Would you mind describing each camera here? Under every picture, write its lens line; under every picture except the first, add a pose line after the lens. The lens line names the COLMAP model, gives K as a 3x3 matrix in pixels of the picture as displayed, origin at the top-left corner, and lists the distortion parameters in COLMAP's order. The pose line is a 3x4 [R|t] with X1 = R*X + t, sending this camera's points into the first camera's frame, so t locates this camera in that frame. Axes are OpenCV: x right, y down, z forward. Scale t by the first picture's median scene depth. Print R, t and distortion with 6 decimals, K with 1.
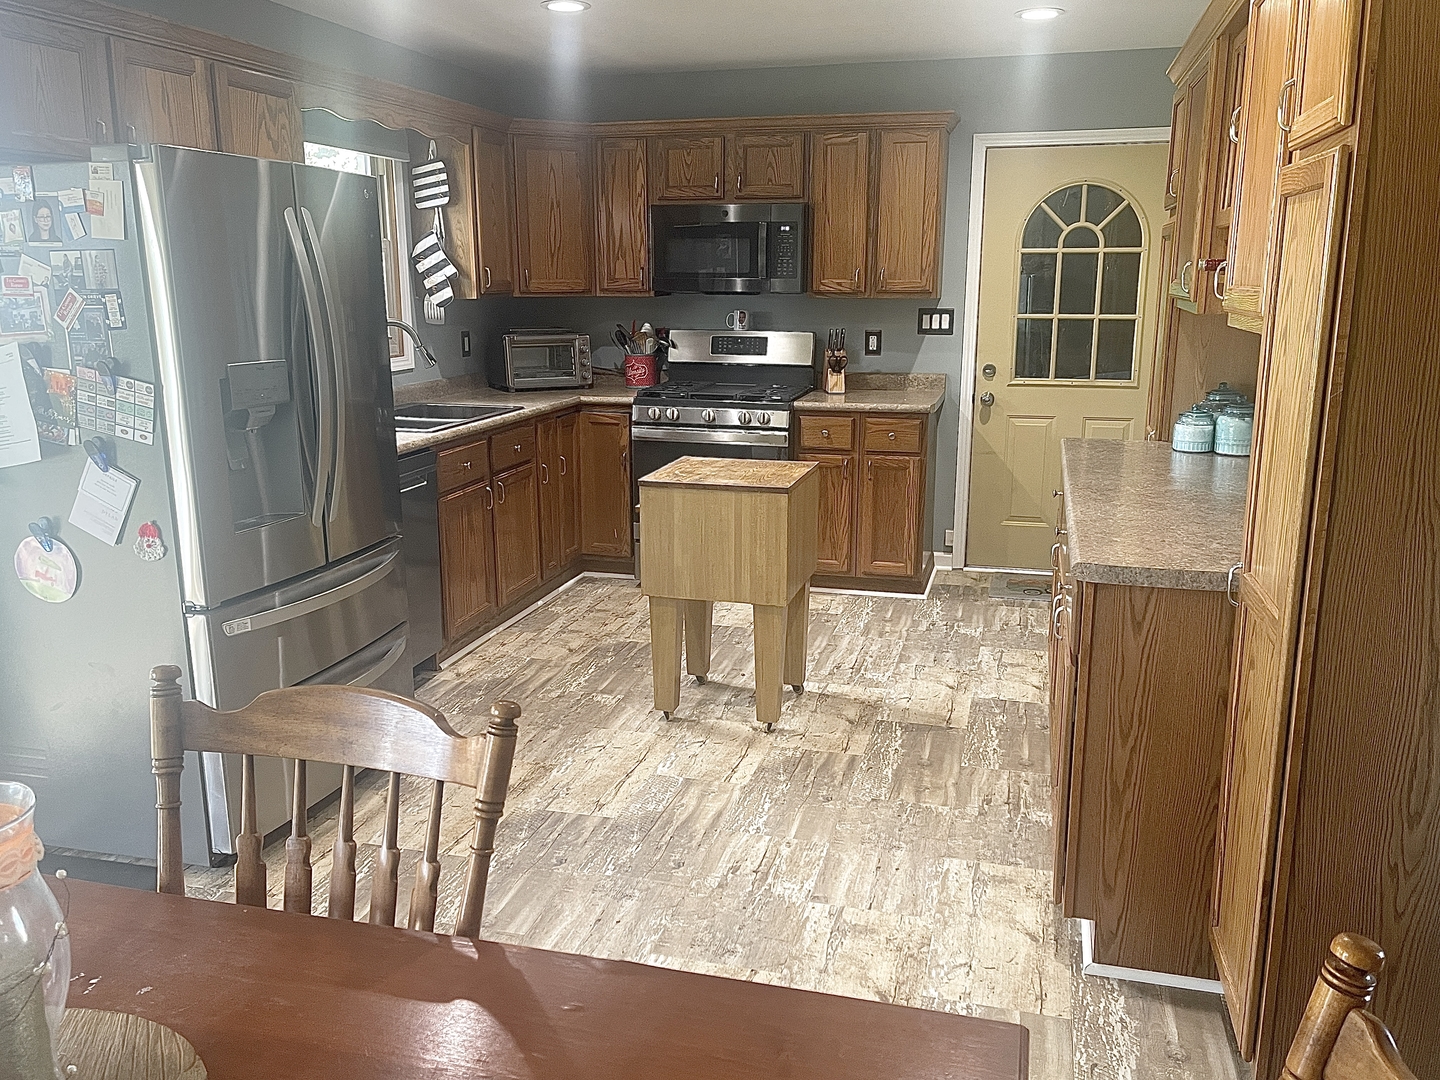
lens RADIAL K [[1166.2, 0, 720.0], [0, 1166.2, 540.0], [0, 0, 1]] dist [0.039749, -0.007849]
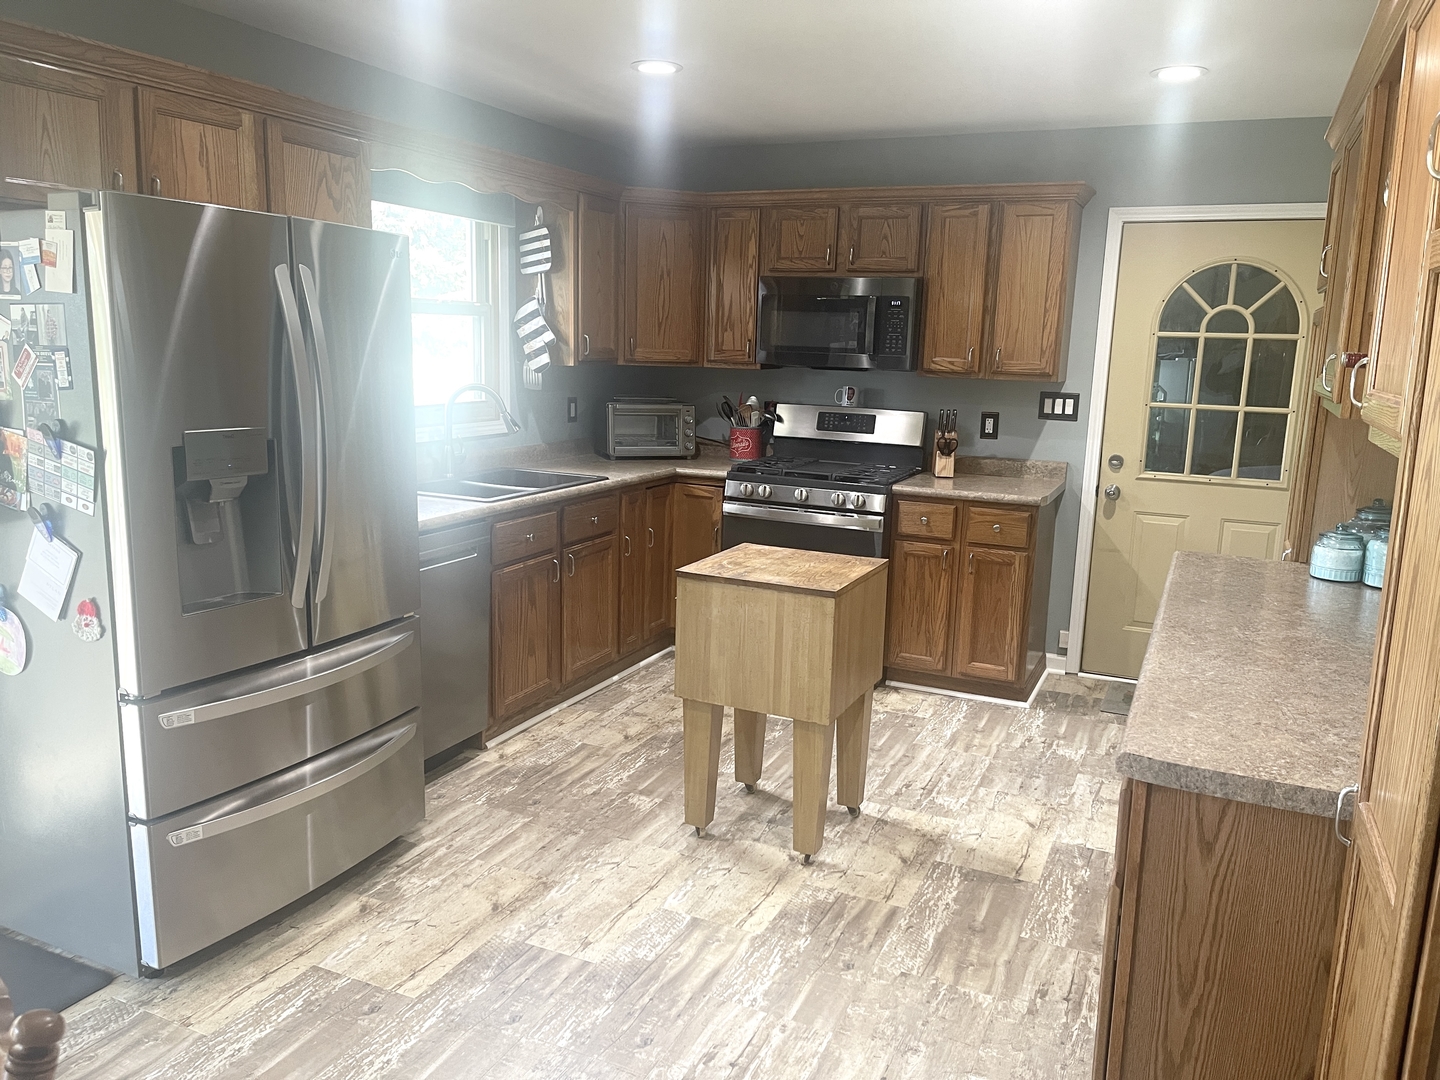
lens RADIAL K [[1092.2, 0, 720.0], [0, 1092.2, 540.0], [0, 0, 1]] dist [0.031752, -0.007763]
pose [[0.986160, 0.060122, -0.154511, 0.077253], [-0.067124, 0.996922, -0.040501, -0.035628], [0.151600, 0.050312, 0.987161, 0.135783]]
